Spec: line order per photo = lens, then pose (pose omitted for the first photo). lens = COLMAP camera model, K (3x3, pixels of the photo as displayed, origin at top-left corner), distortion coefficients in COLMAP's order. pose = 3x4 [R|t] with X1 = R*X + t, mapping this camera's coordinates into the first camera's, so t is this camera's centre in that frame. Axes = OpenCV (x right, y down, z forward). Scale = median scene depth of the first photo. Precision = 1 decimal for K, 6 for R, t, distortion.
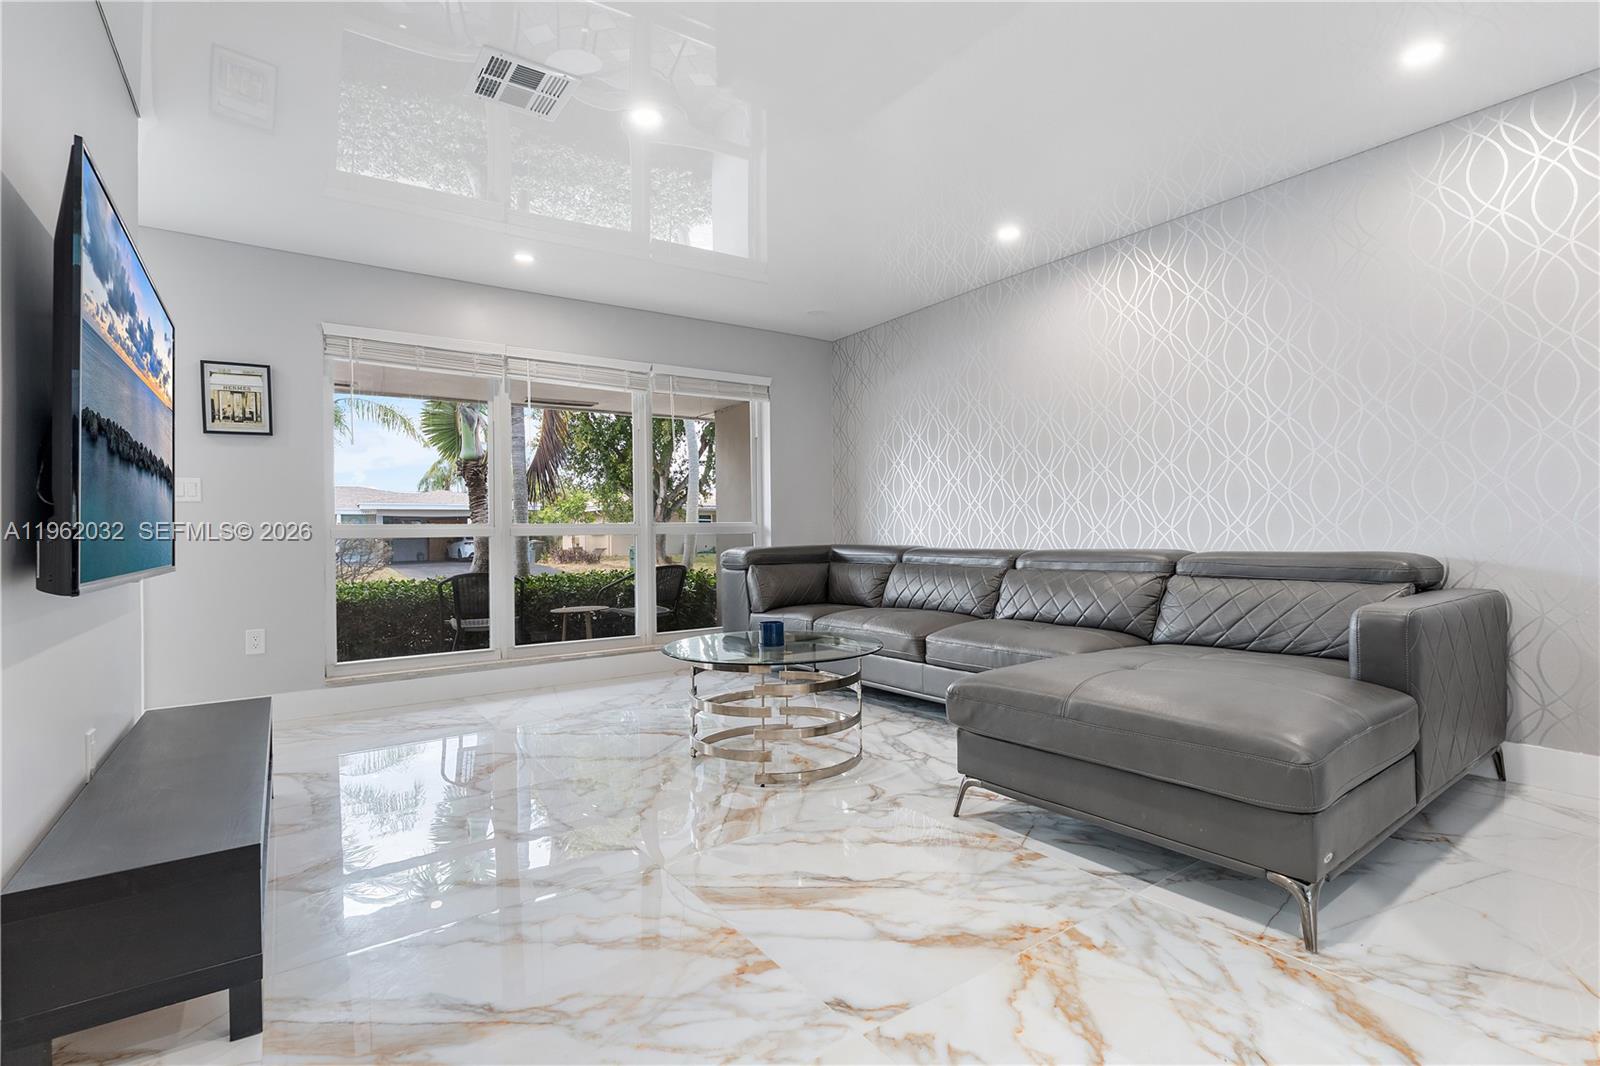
lens RADIAL K [[743.5, 0, 800.0], [0, 743.5, 533.0], [0, 0, 1]] dist [0.002229, 0.001026]
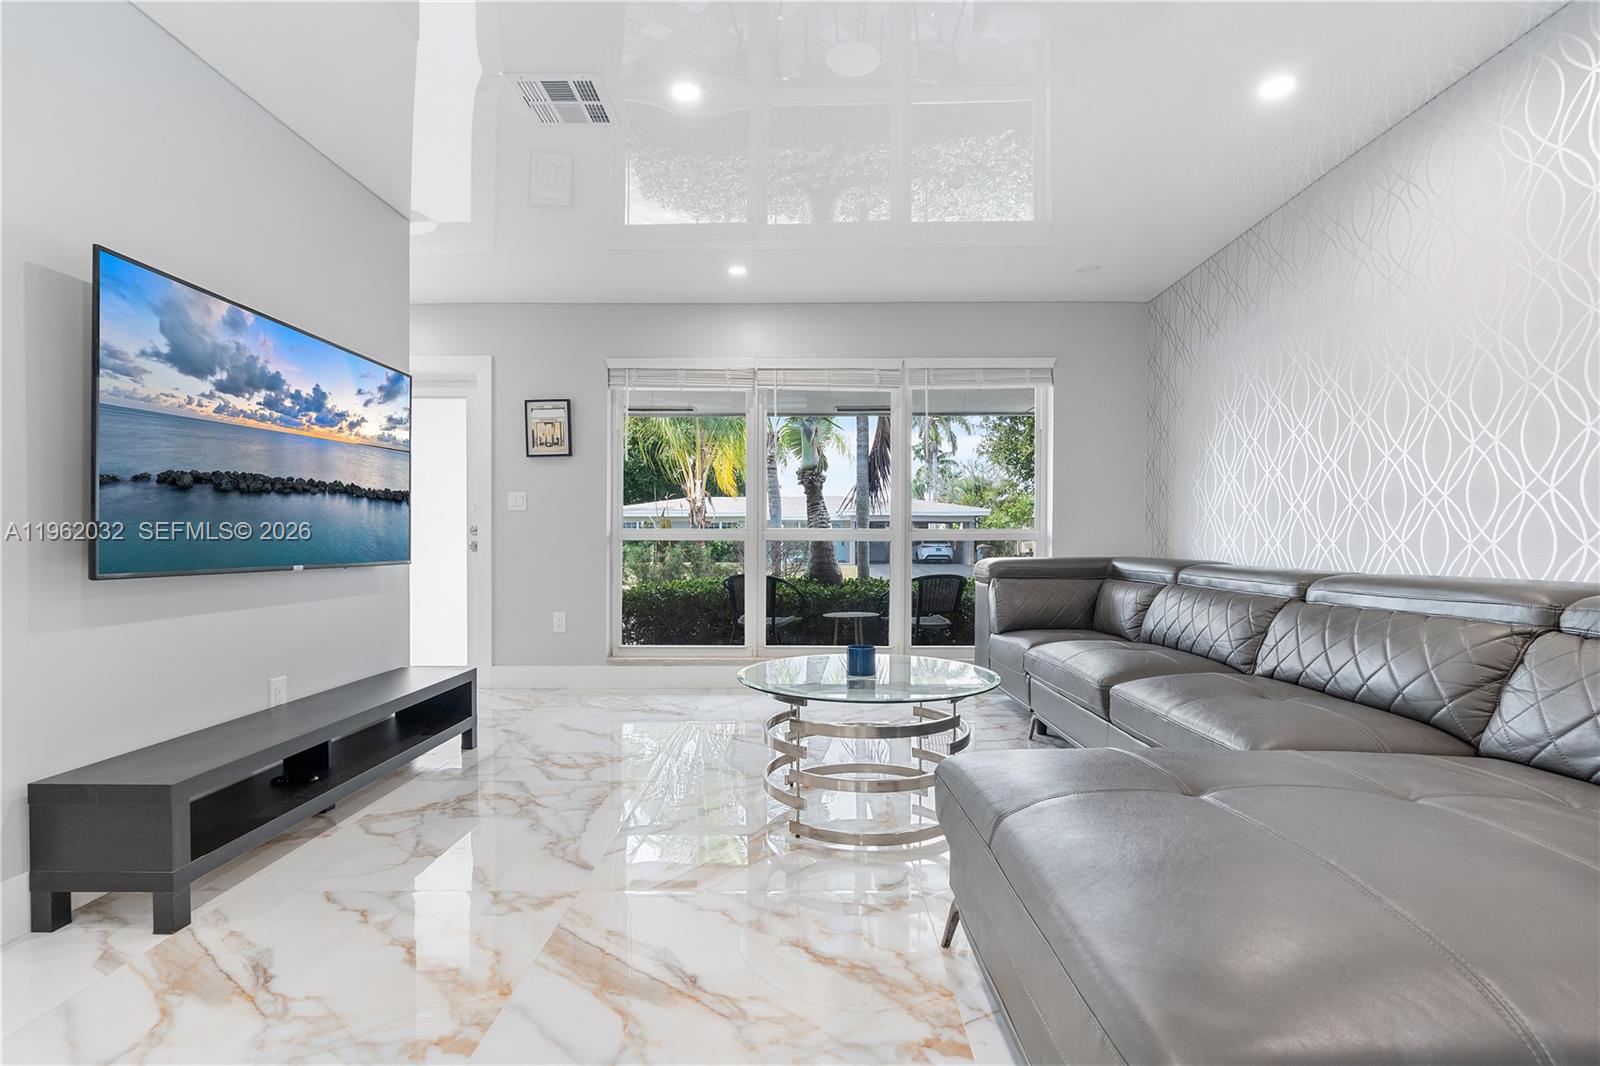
lens RADIAL K [[740.4, 0, 806.1], [0, 740.4, 539.2], [0, 0, 1]] dist [0.002036, 0.000602]
pose [[0.817551, 0.014170, -0.575682, 0.296214], [-0.013478, 0.999894, 0.005470, -0.004518], [0.575699, 0.003287, 0.817655, 0.206706]]
